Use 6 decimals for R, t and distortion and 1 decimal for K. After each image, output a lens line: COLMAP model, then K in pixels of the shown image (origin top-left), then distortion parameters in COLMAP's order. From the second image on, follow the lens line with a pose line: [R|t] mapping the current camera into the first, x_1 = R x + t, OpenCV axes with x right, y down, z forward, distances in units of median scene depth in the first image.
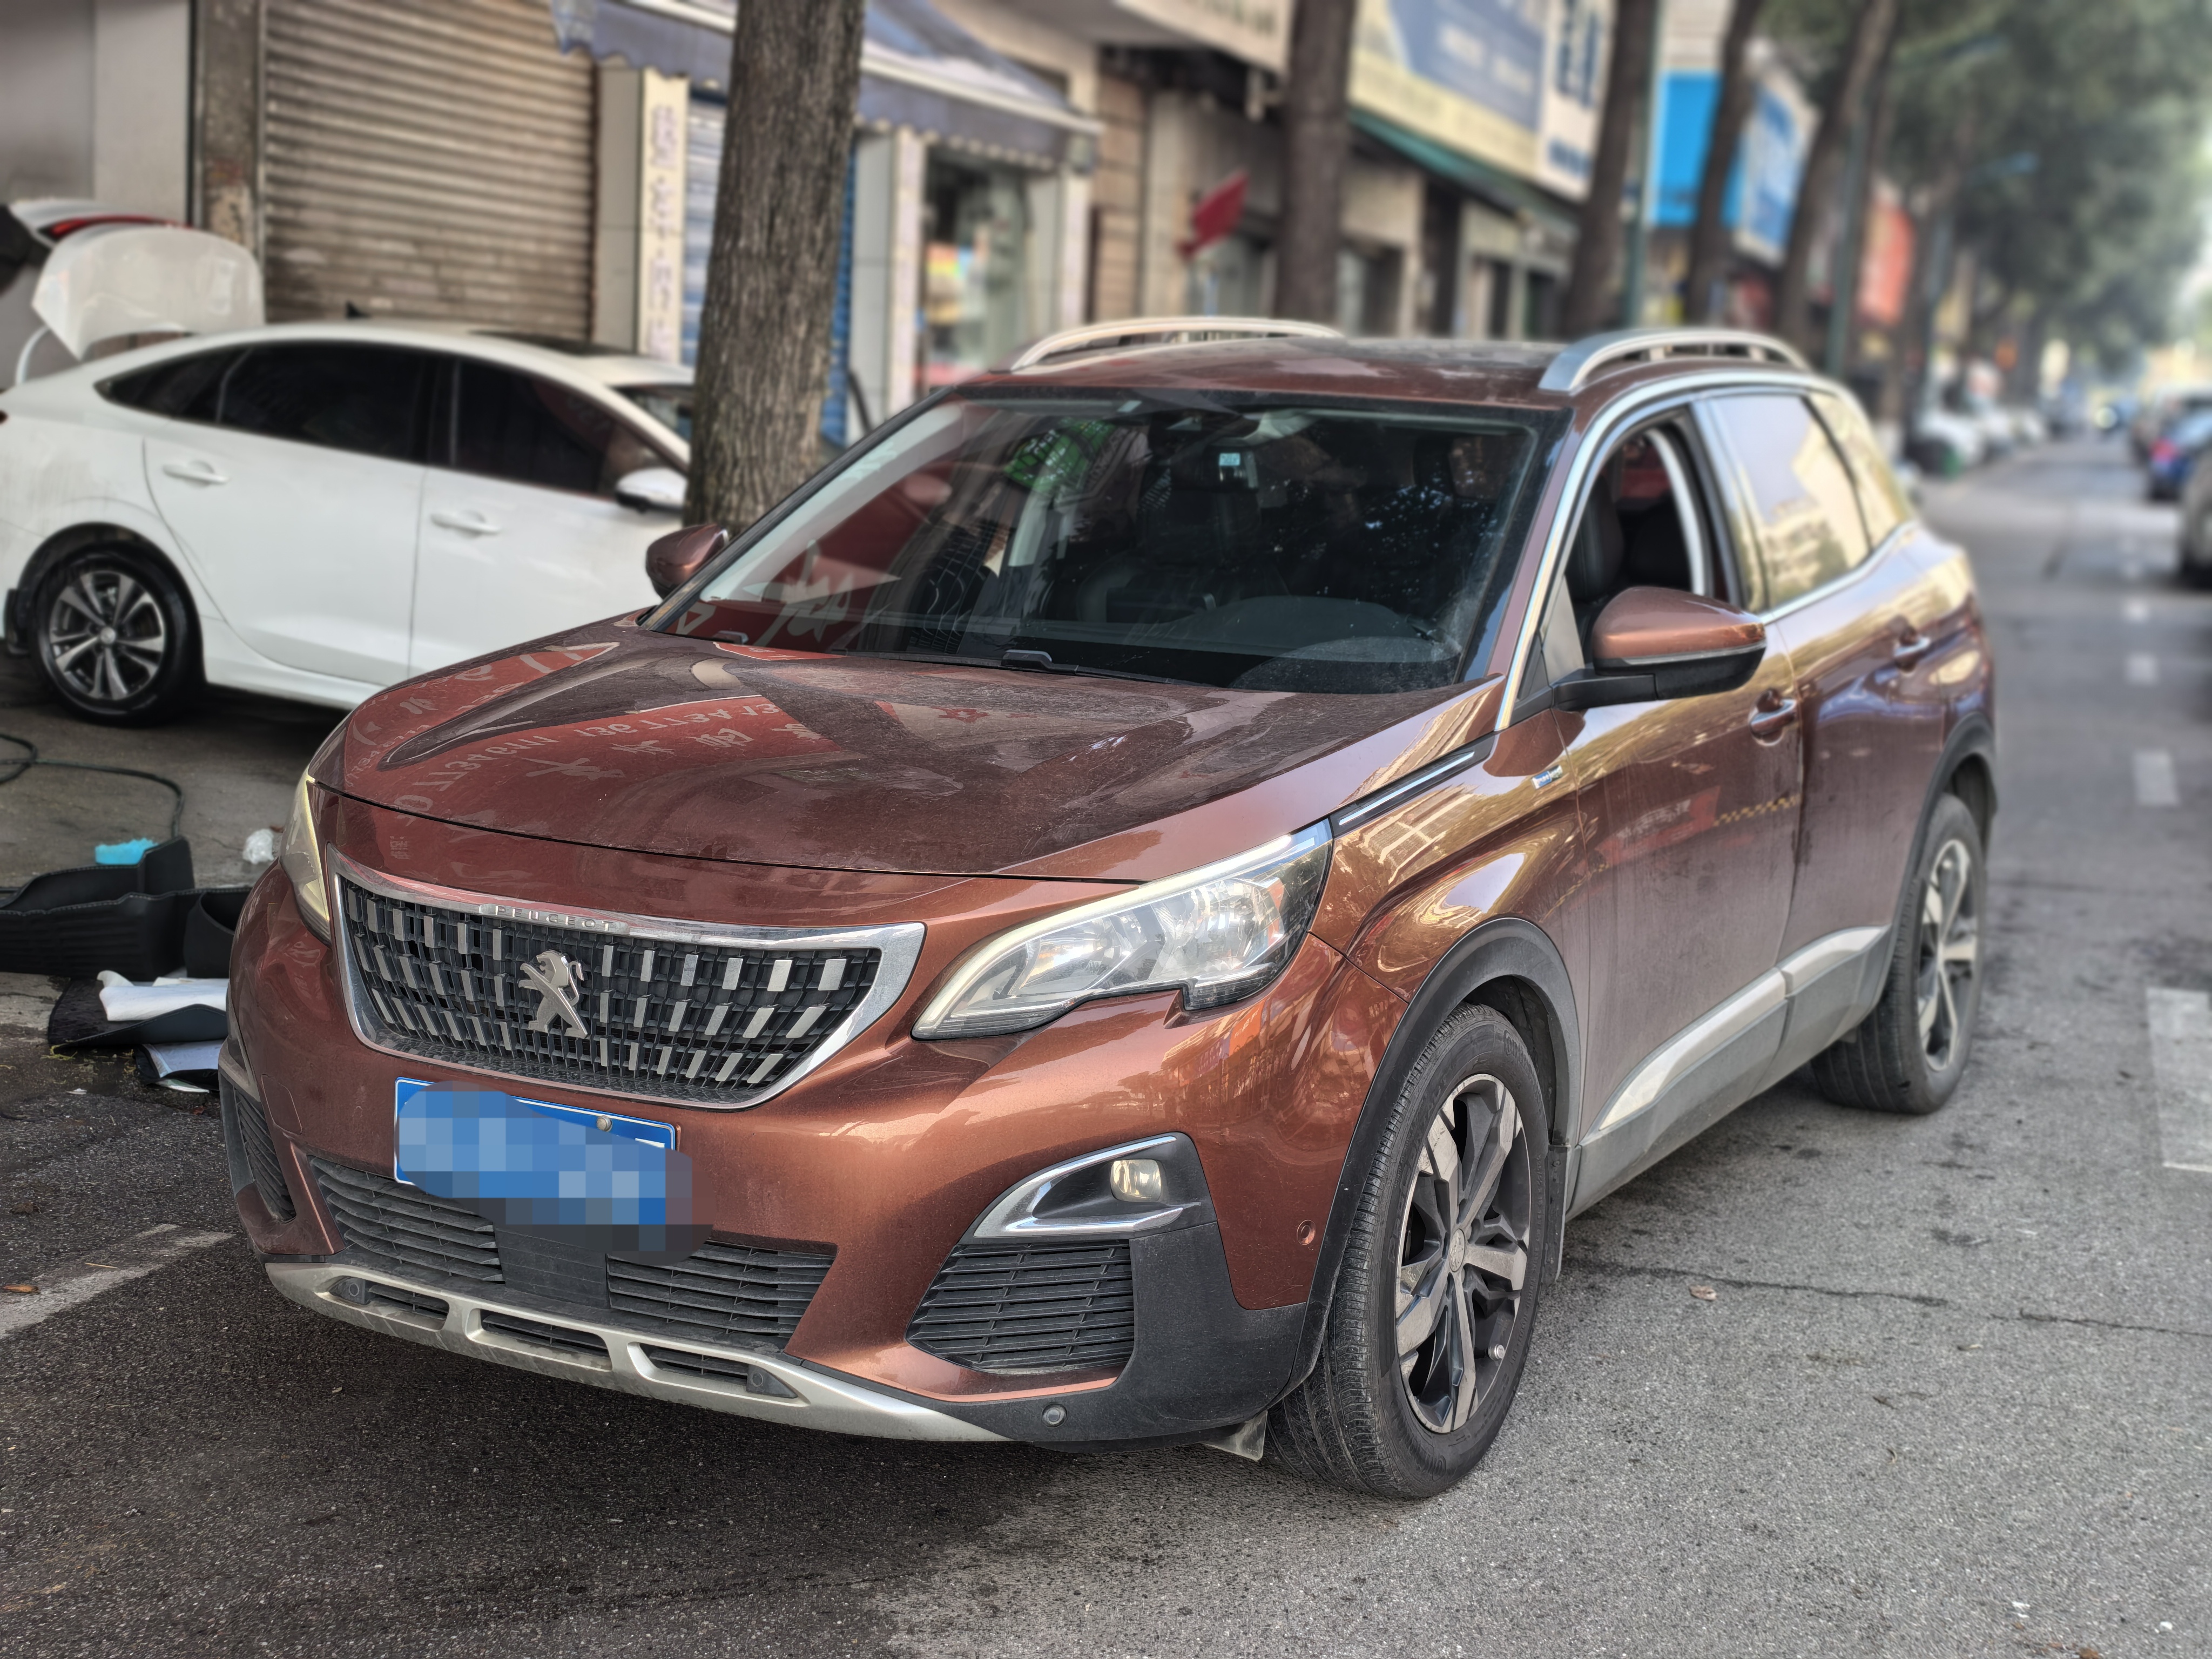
lens RADIAL K [[3149.1, 0, 1110.0], [0, 3149.1, 845.4], [0, 0, 1]] dist [0.033220, 0.000000]
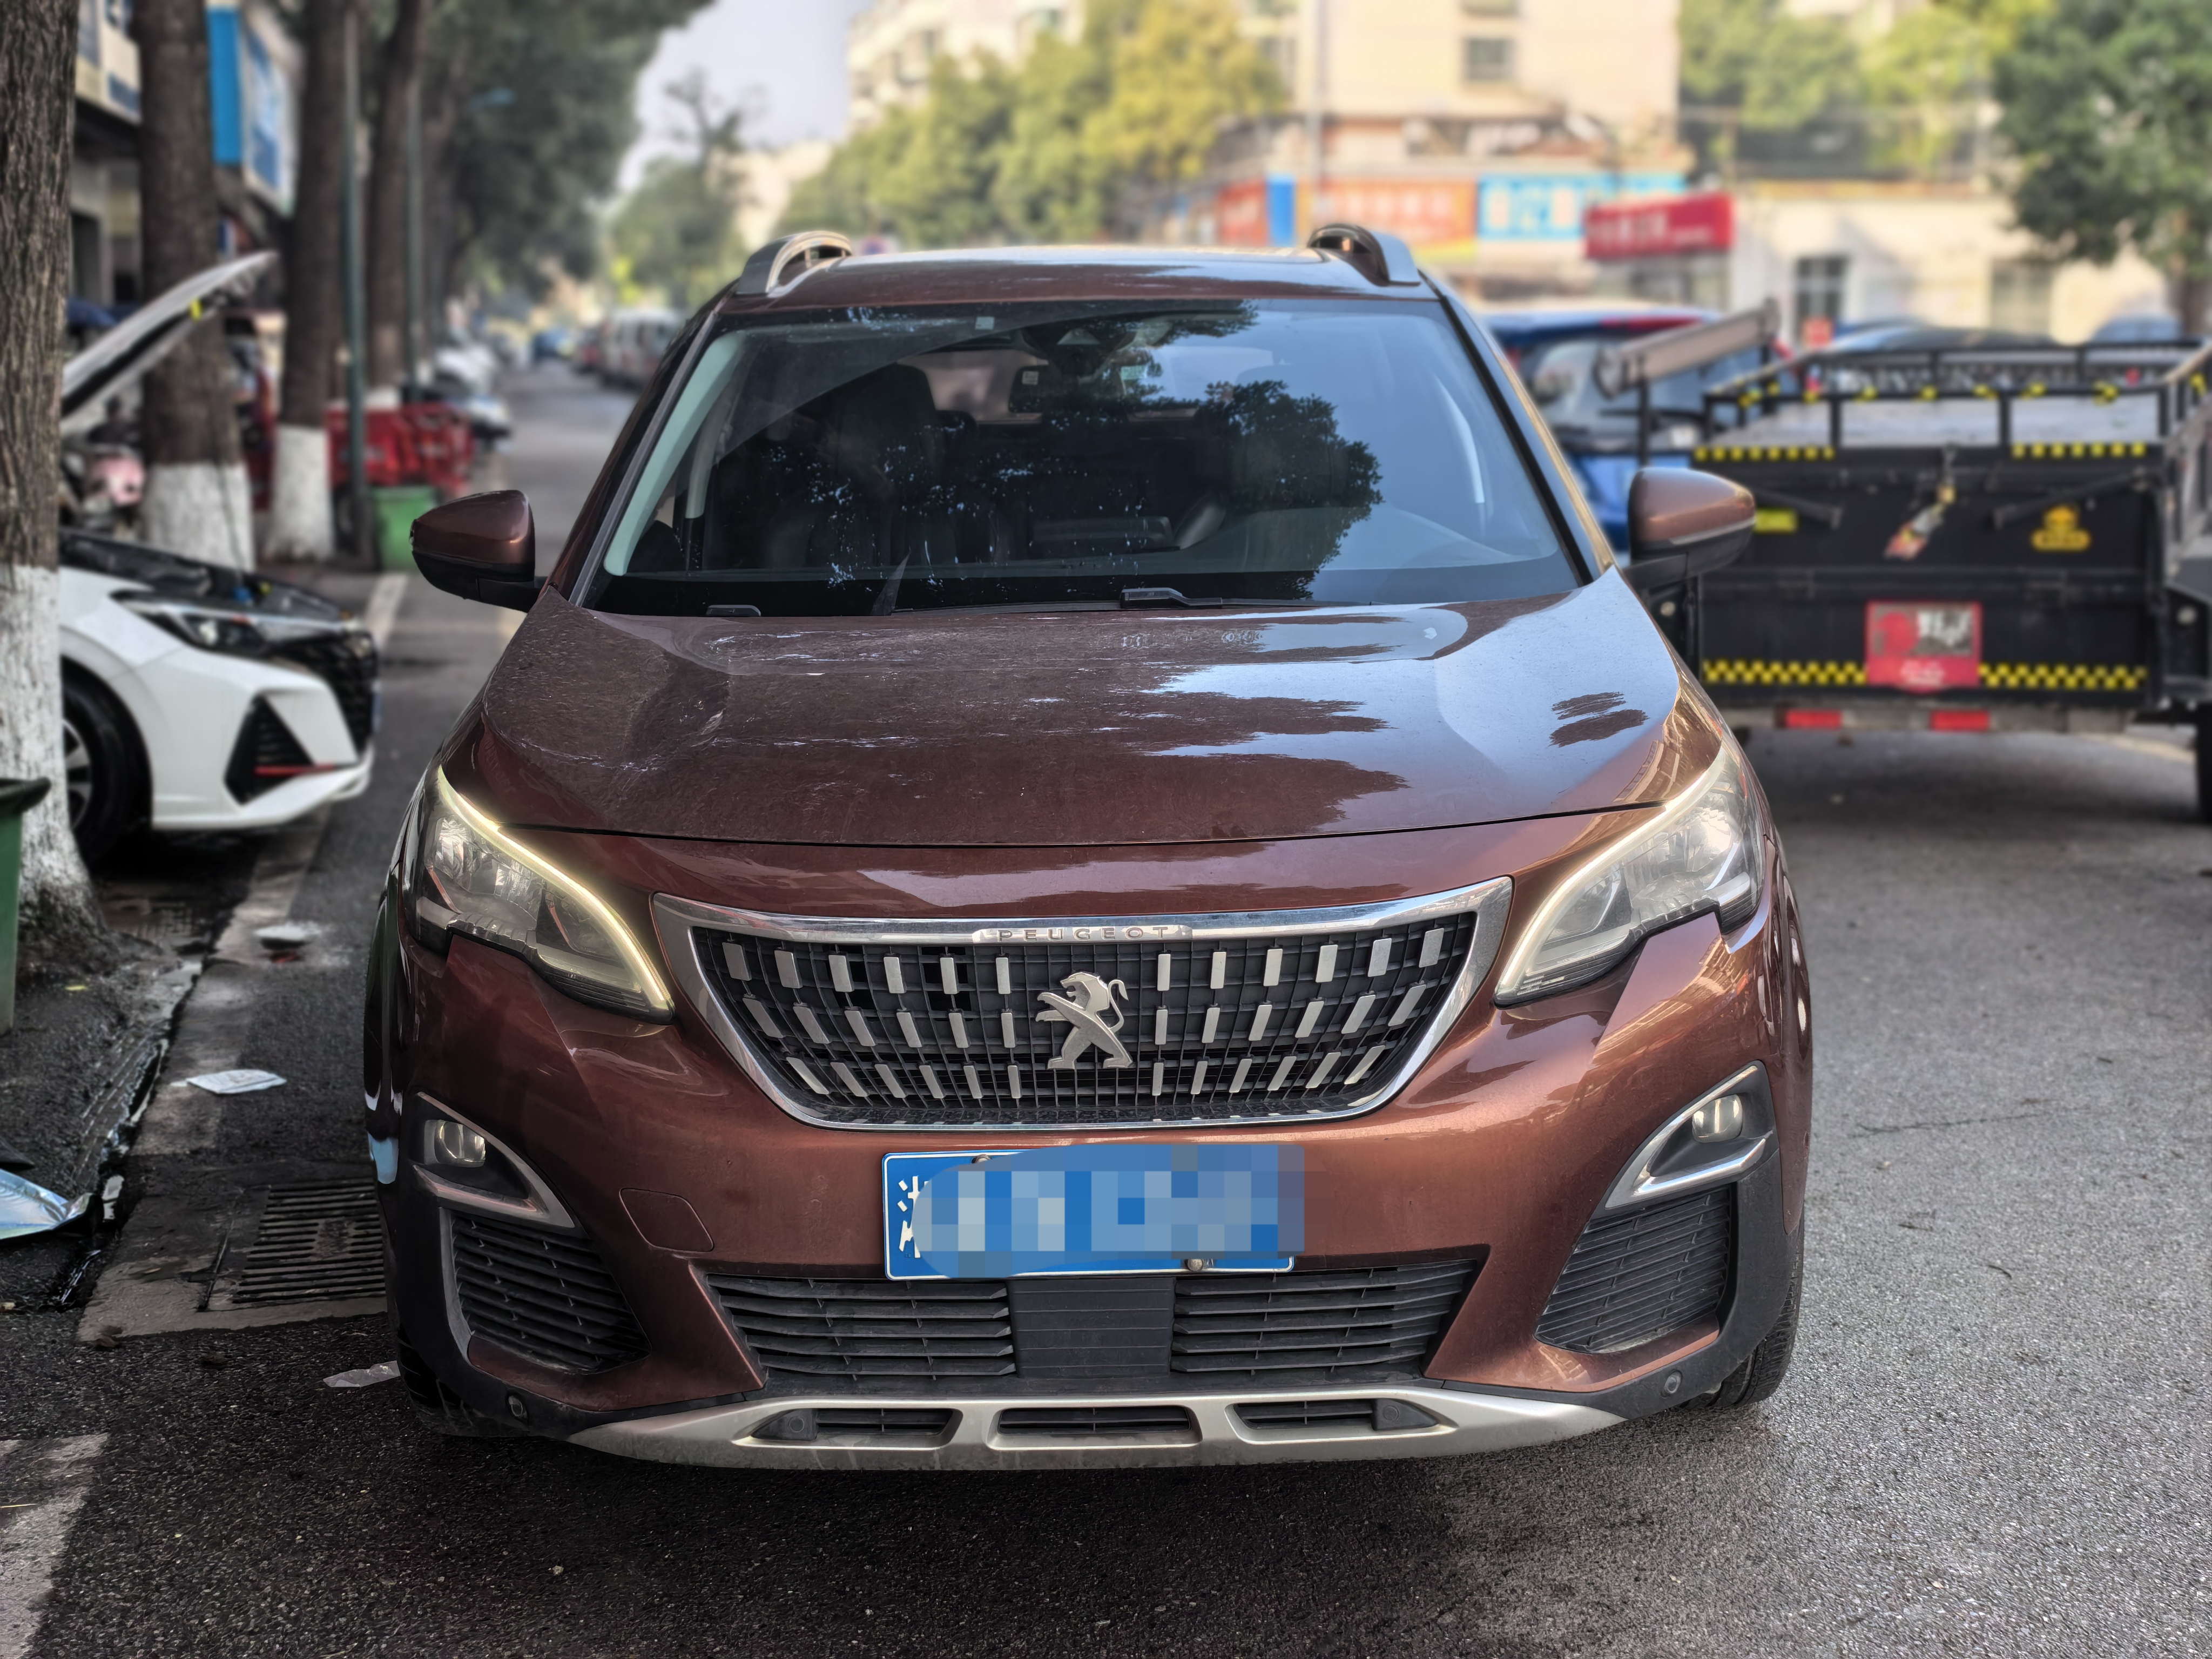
lens RADIAL K [[3149.1, 0, 1105.9], [0, 3149.1, 813.0], [0, 0, 1]] dist [0.033220, 0.000000]
pose [[0.867807, -0.122823, 0.481482, -0.572457], [0.118995, 0.992144, 0.038617, -0.040844], [-0.482442, 0.023782, 0.875605, 0.253017]]
